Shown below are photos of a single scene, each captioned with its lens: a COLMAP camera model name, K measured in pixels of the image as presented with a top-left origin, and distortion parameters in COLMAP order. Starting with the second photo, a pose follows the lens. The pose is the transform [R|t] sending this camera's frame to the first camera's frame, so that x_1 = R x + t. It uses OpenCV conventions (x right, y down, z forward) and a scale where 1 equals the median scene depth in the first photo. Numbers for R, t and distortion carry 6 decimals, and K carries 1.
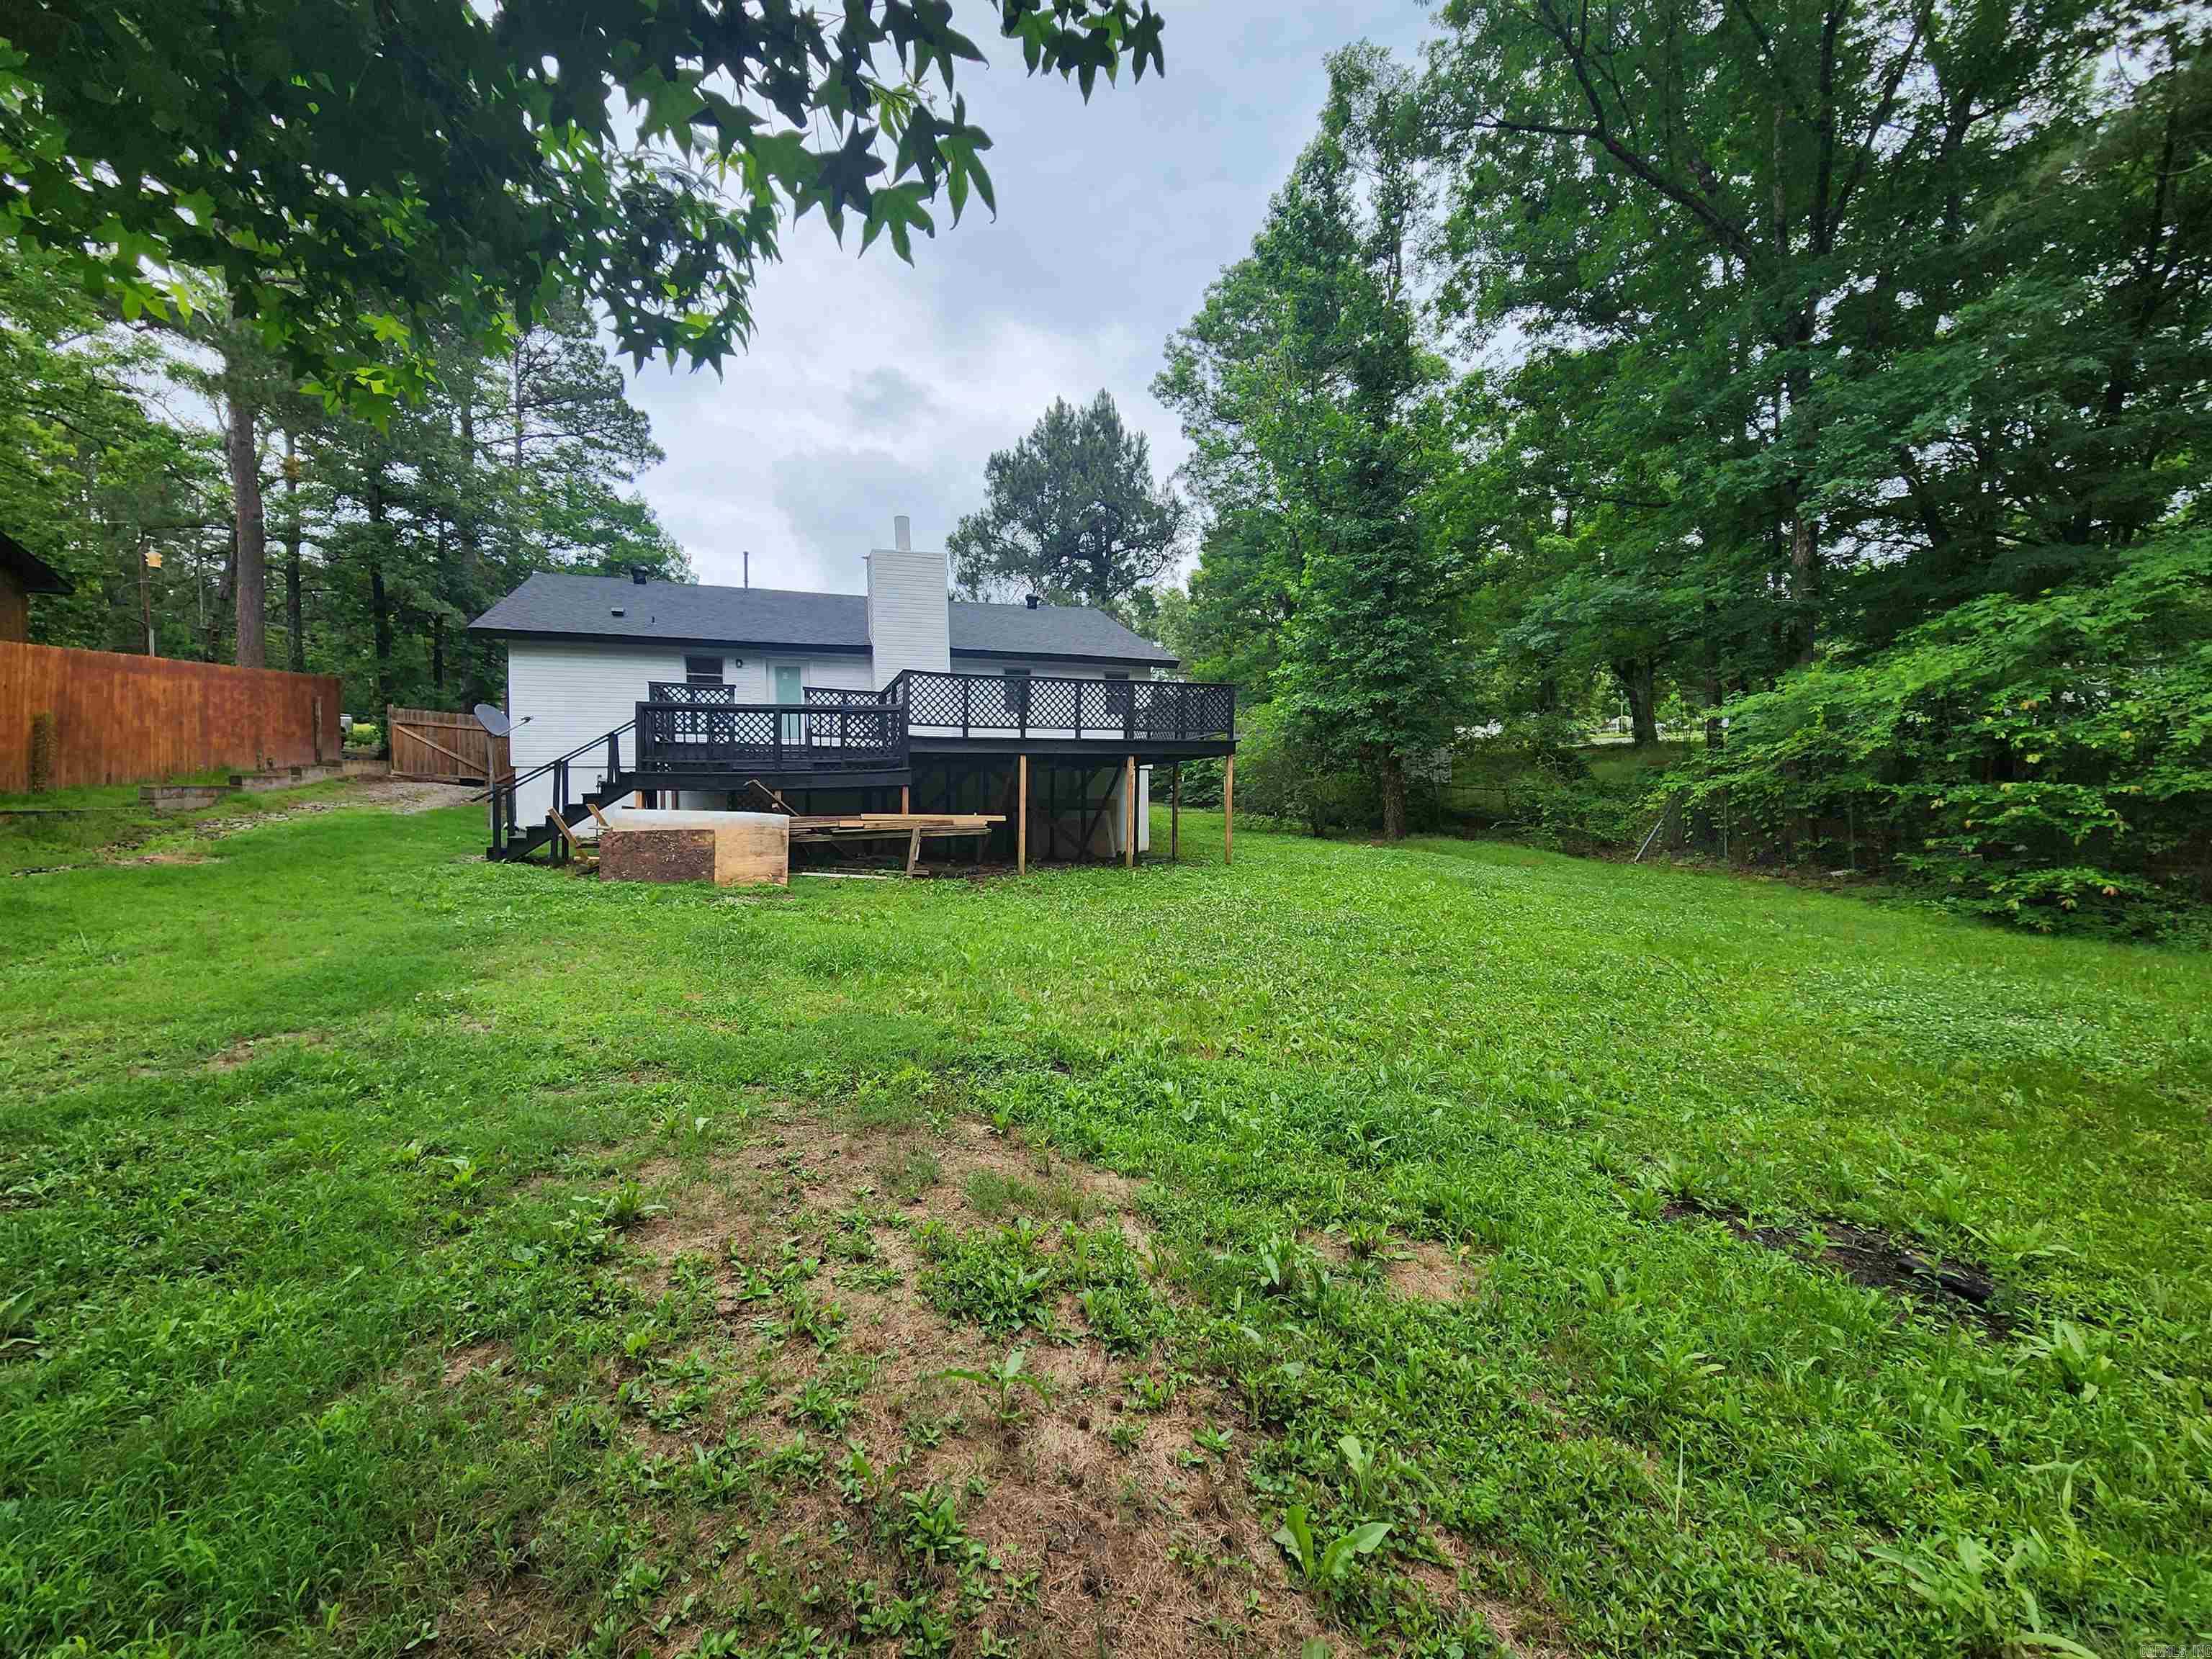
lens RADIAL K [[907.6, 0, 1087.8], [0, 907.6, 824.1], [0, 0, 1]] dist [0.002260, 0.000019]
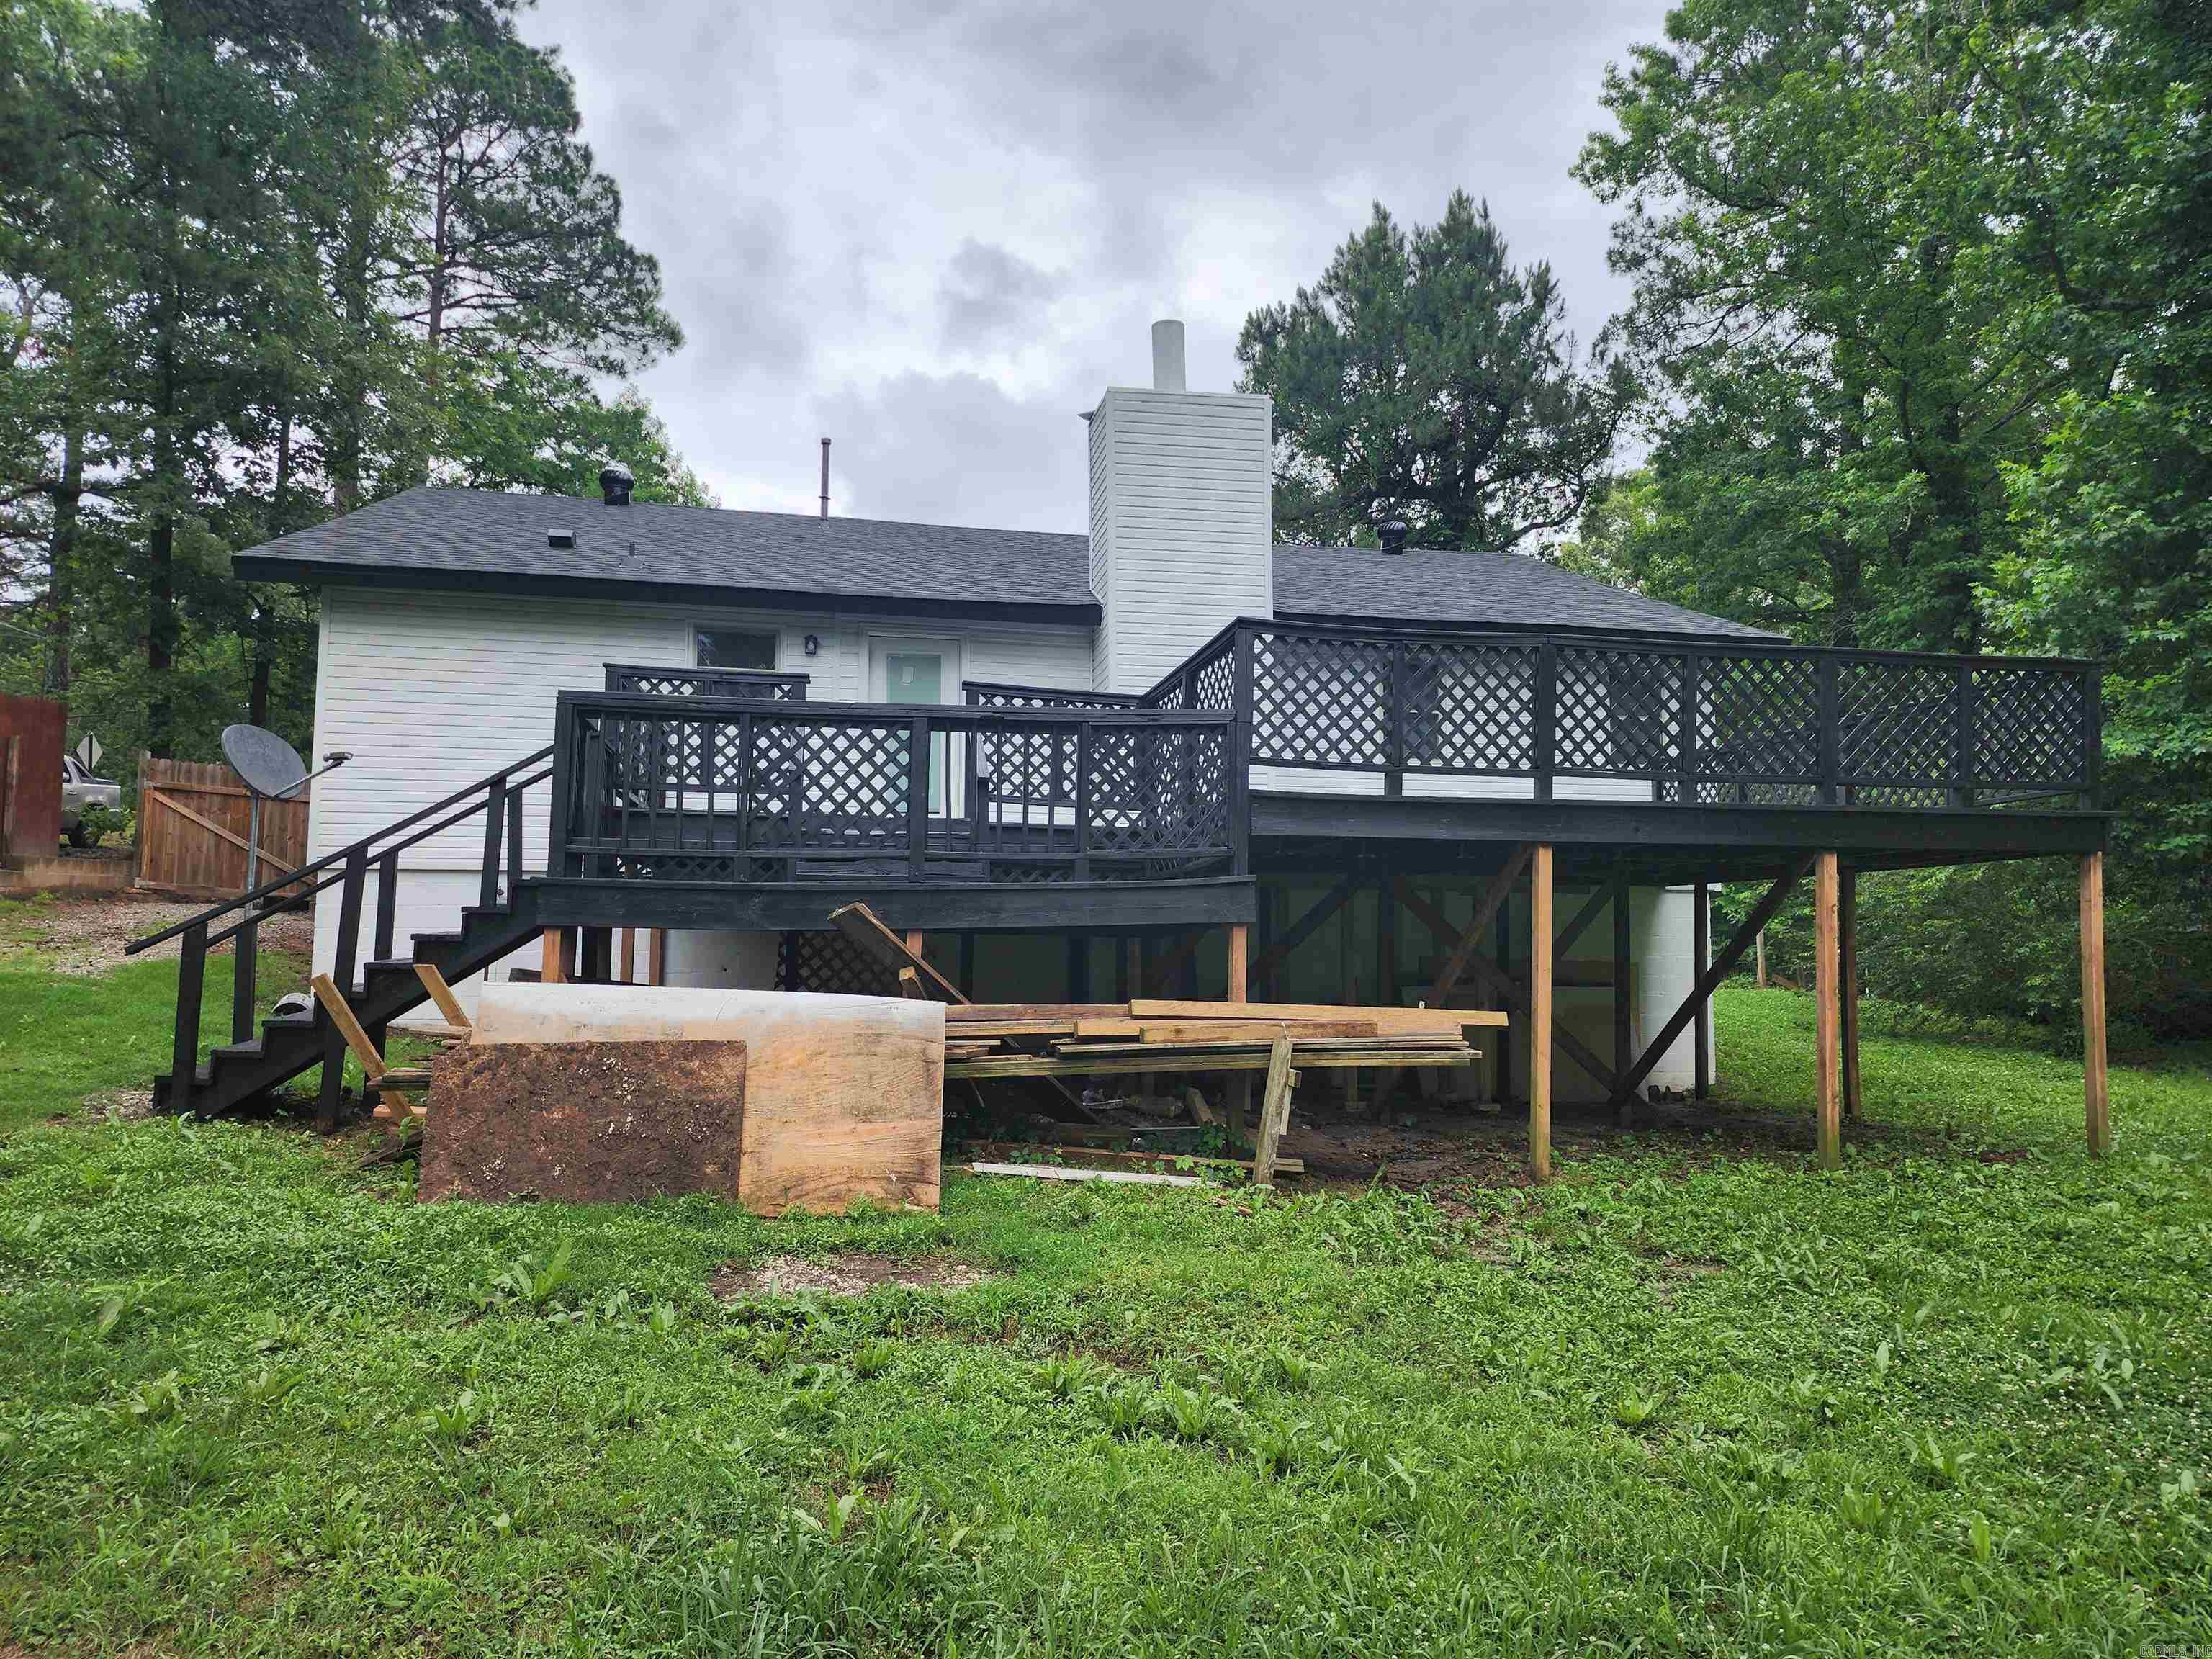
lens RADIAL K [[1382.0, 0, 1109.0], [0, 1382.0, 816.8], [0, 0, 1]] dist [0.047188, -0.001568]
pose [[0.991921, 0.004275, -0.126781, -0.170060], [-0.018880, 0.993276, -0.114221, -0.018841], [0.125441, 0.115692, 0.985332, 0.398785]]
